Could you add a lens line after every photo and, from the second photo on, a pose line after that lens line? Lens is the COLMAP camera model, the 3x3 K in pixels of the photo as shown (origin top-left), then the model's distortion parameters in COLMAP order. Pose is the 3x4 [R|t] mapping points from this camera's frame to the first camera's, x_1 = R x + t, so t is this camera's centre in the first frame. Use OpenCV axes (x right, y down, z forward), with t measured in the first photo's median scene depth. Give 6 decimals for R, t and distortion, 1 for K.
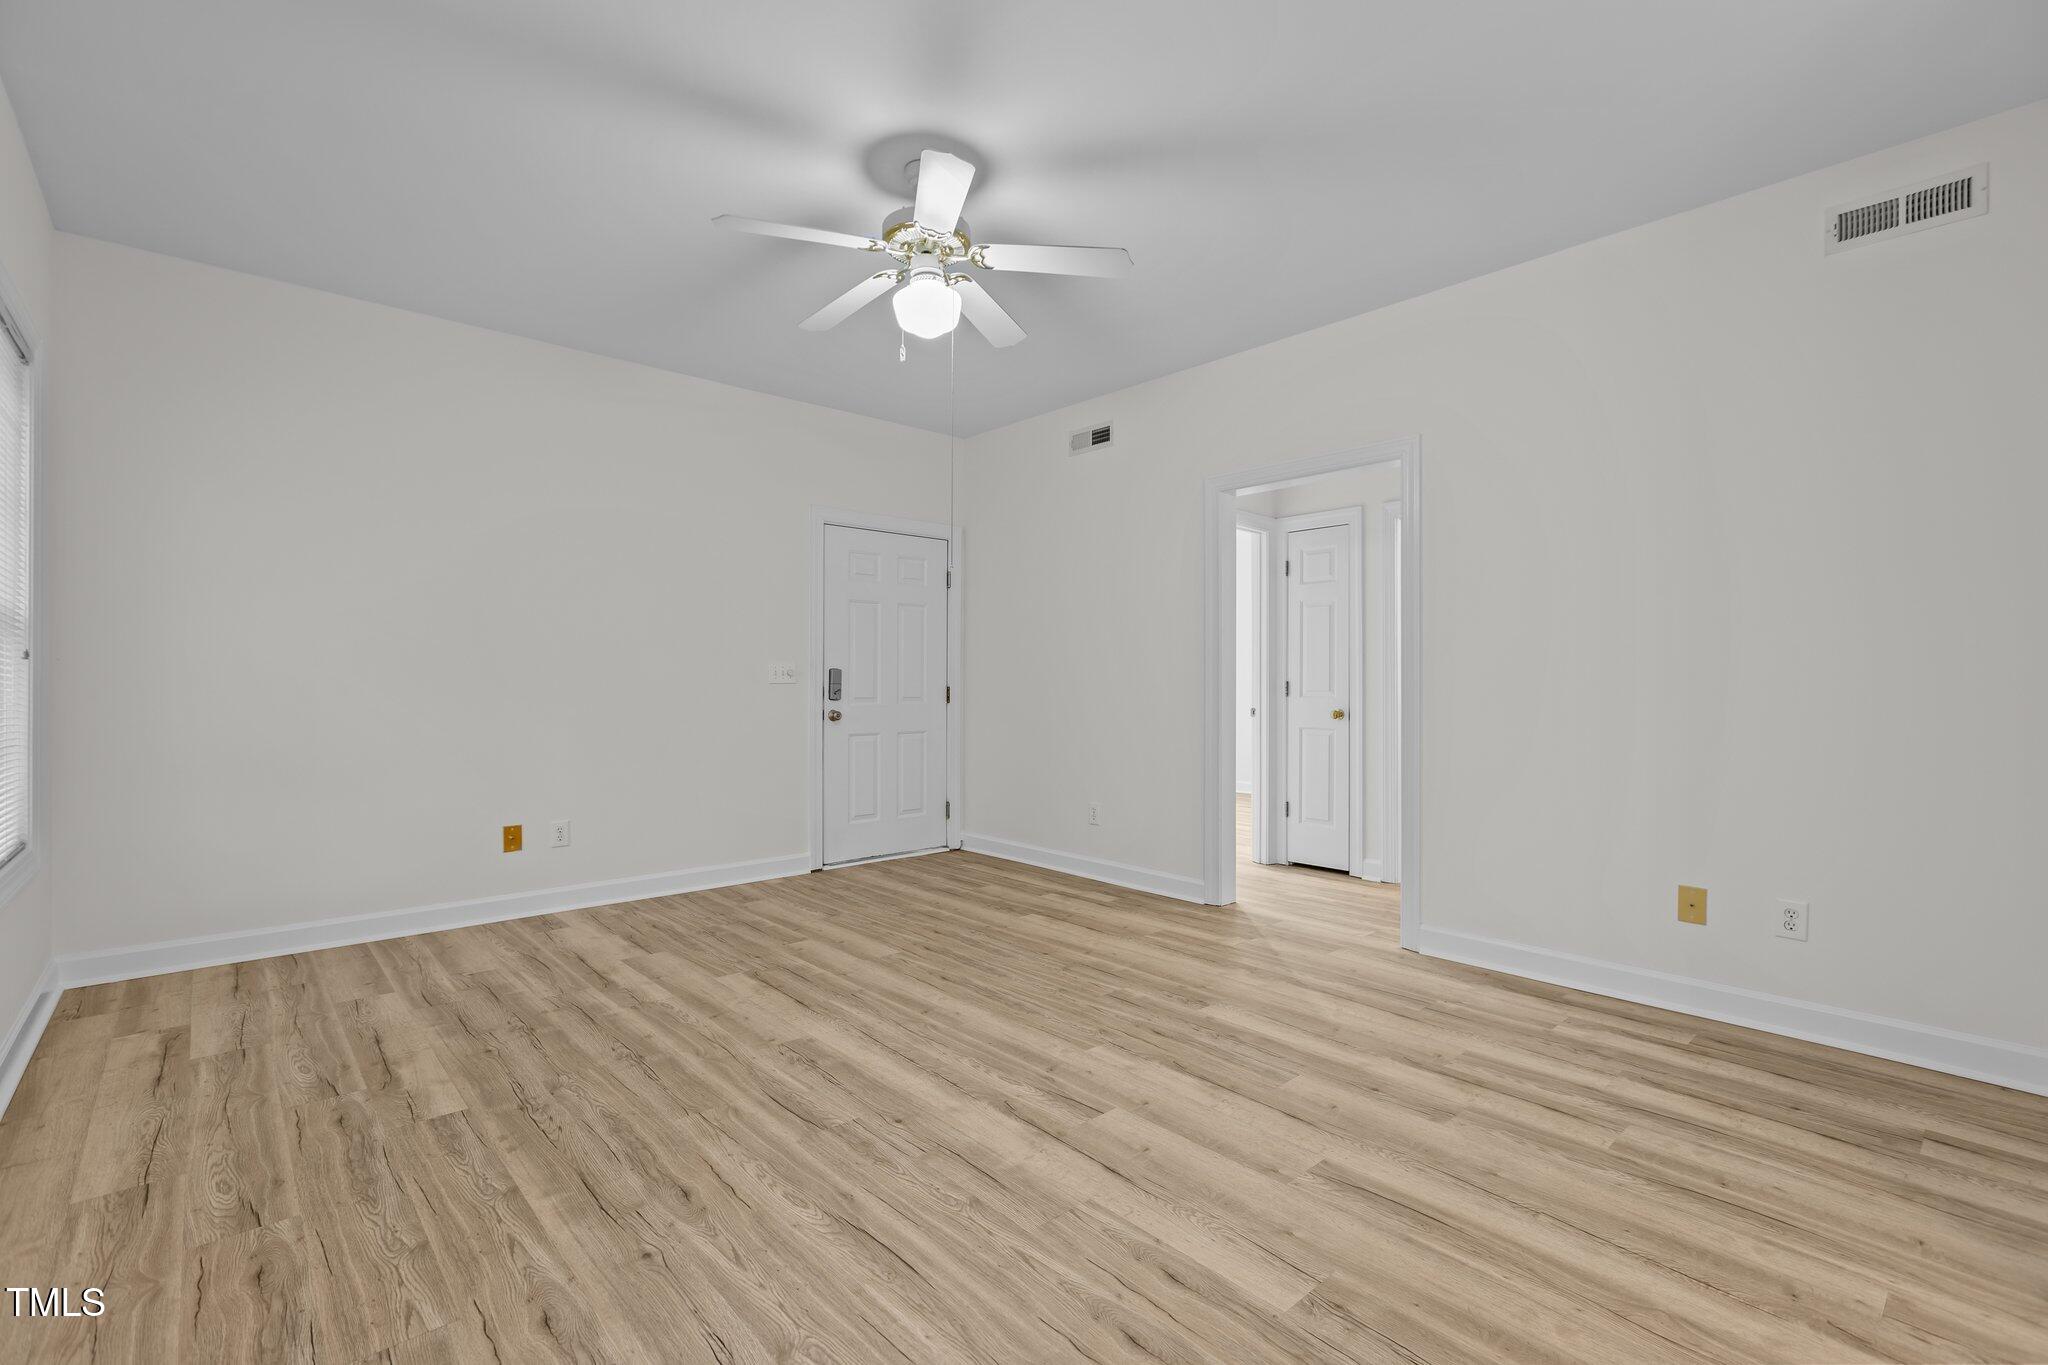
lens RADIAL K [[915.4, 0, 1033.7], [0, 915.4, 679.1], [0, 0, 1]] dist [0.005152, -0.001736]
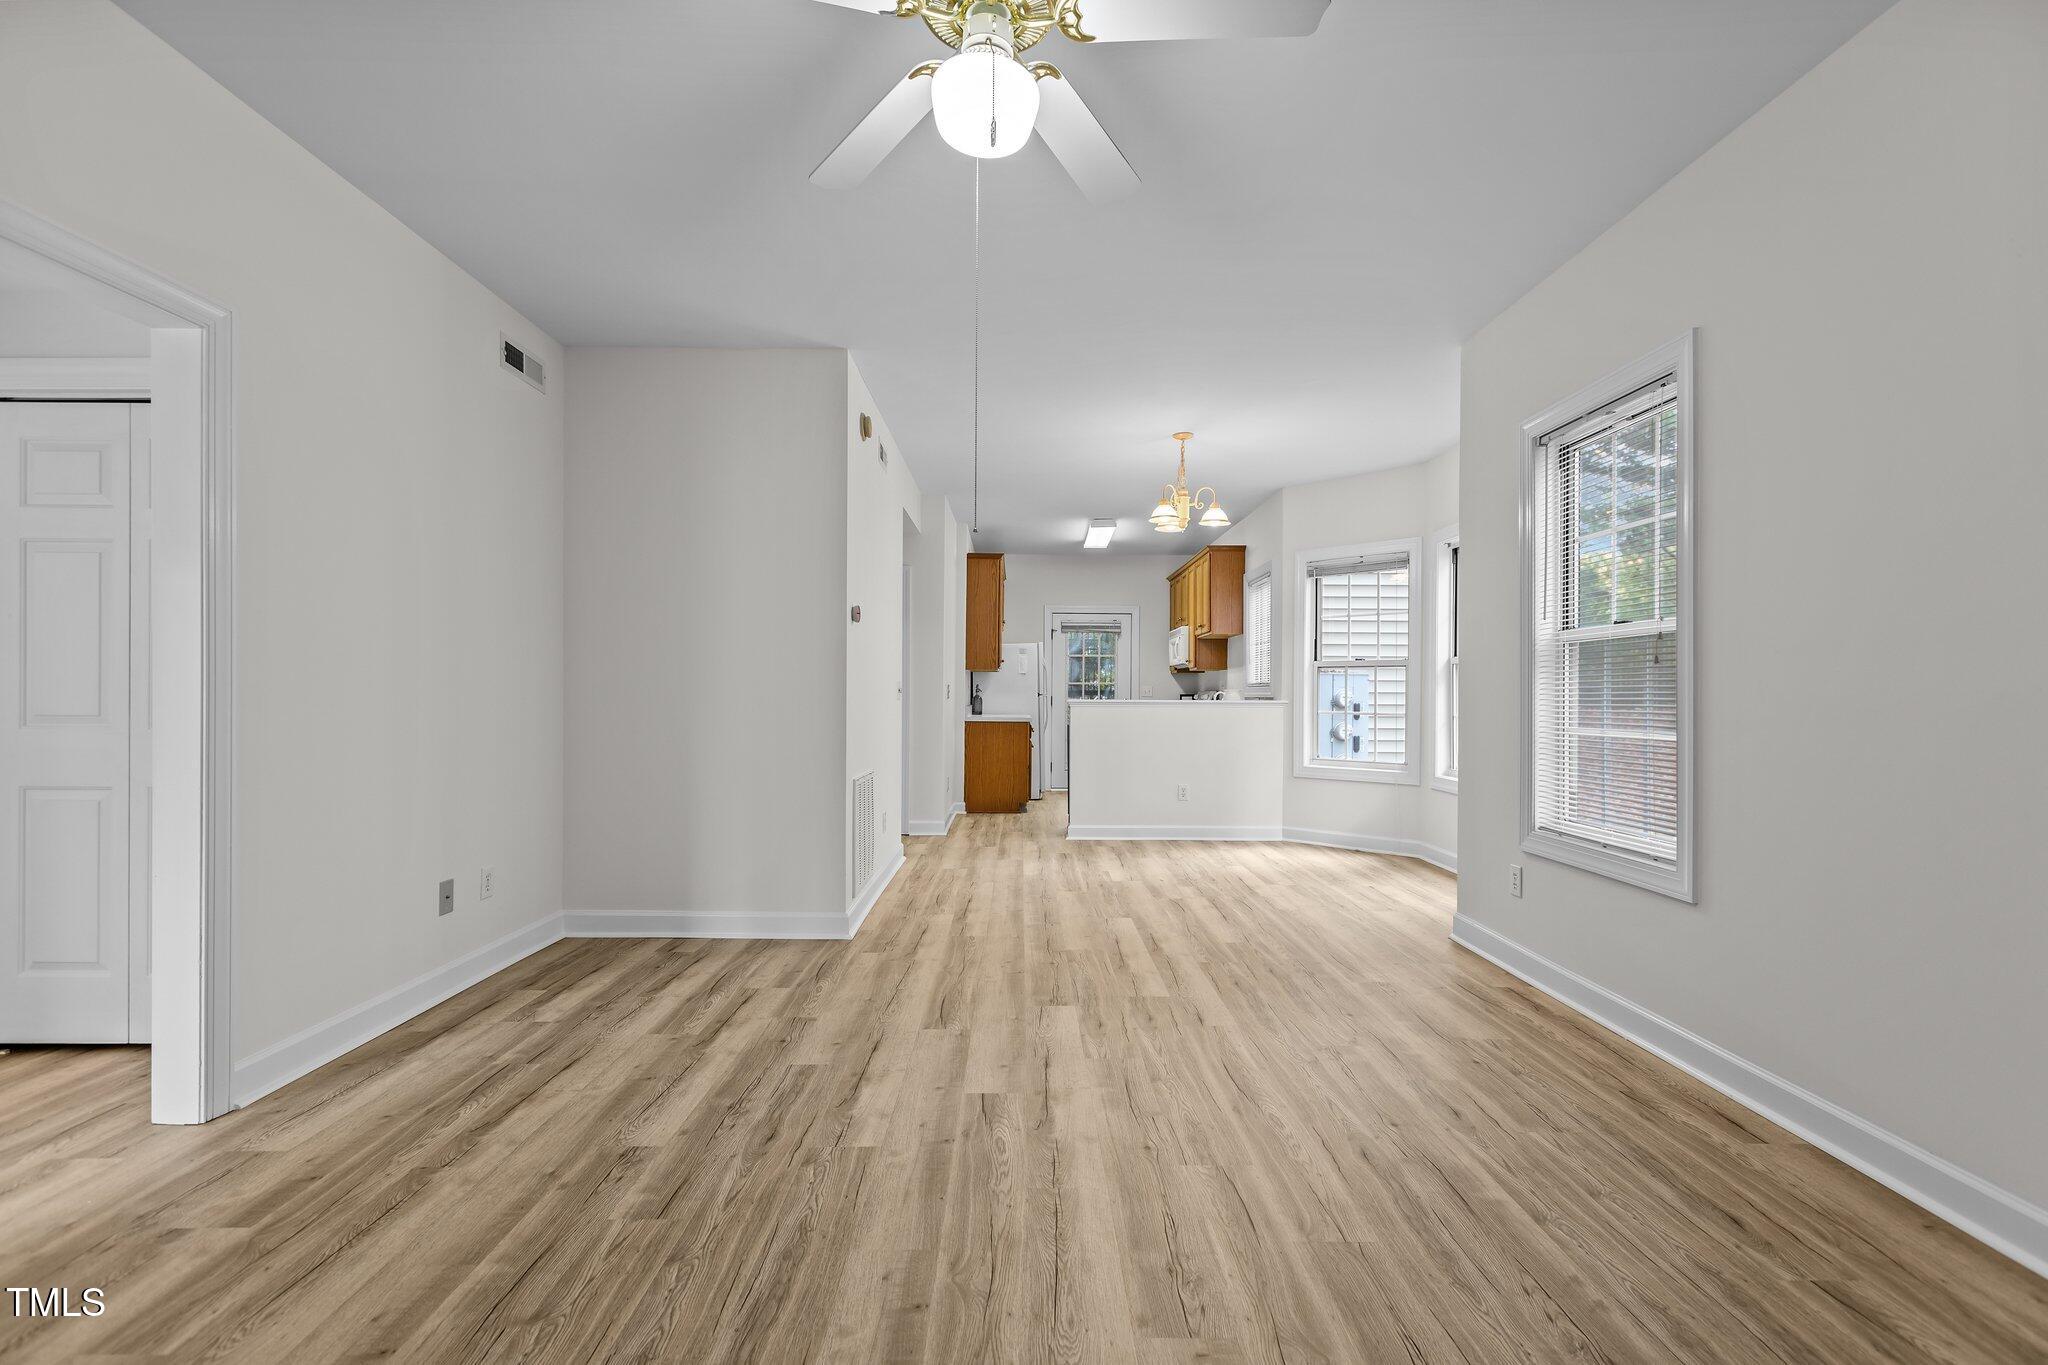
lens RADIAL K [[915.4, 0, 1025.0], [0, 915.4, 694.5], [0, 0, 1]] dist [0.005152, -0.001736]
pose [[-0.743359, -0.005905, 0.668867, -0.623730], [-0.008768, 0.999961, -0.000916, -0.000145], [-0.668836, -0.006546, -0.743382, 1.614529]]
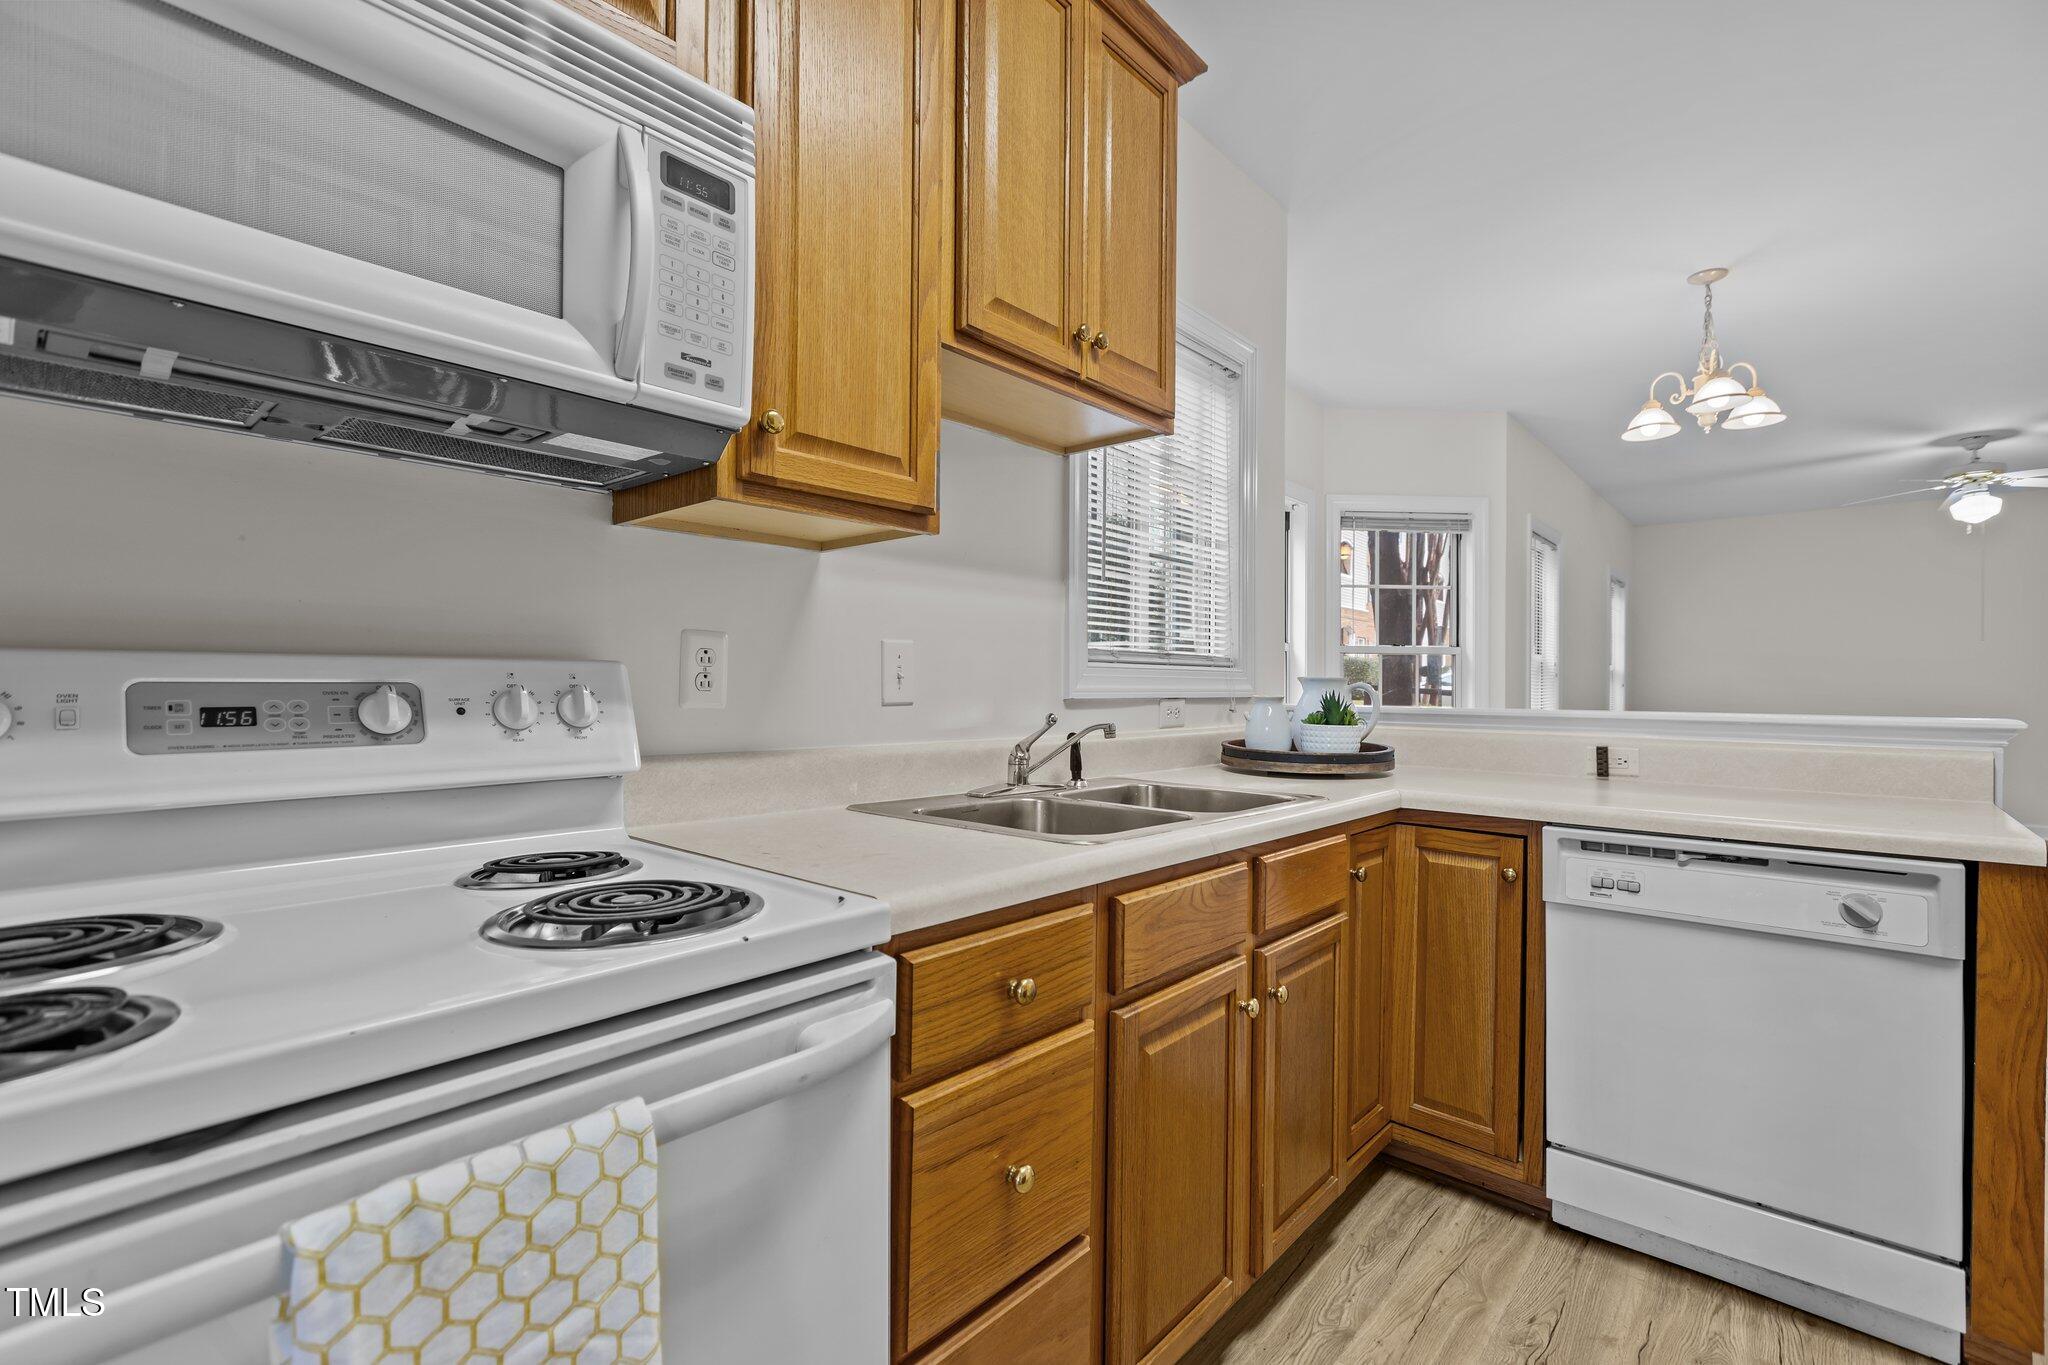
lens RADIAL K [[915.4, 0, 1043.4], [0, 915.4, 674.2], [0, 0, 1]] dist [0.005152, -0.001736]
pose [[0.129207, -0.015001, -0.991504, 1.747022], [-0.005102, 0.999862, -0.015792, -0.008405], [0.991604, 0.007099, 0.129113, -1.369740]]
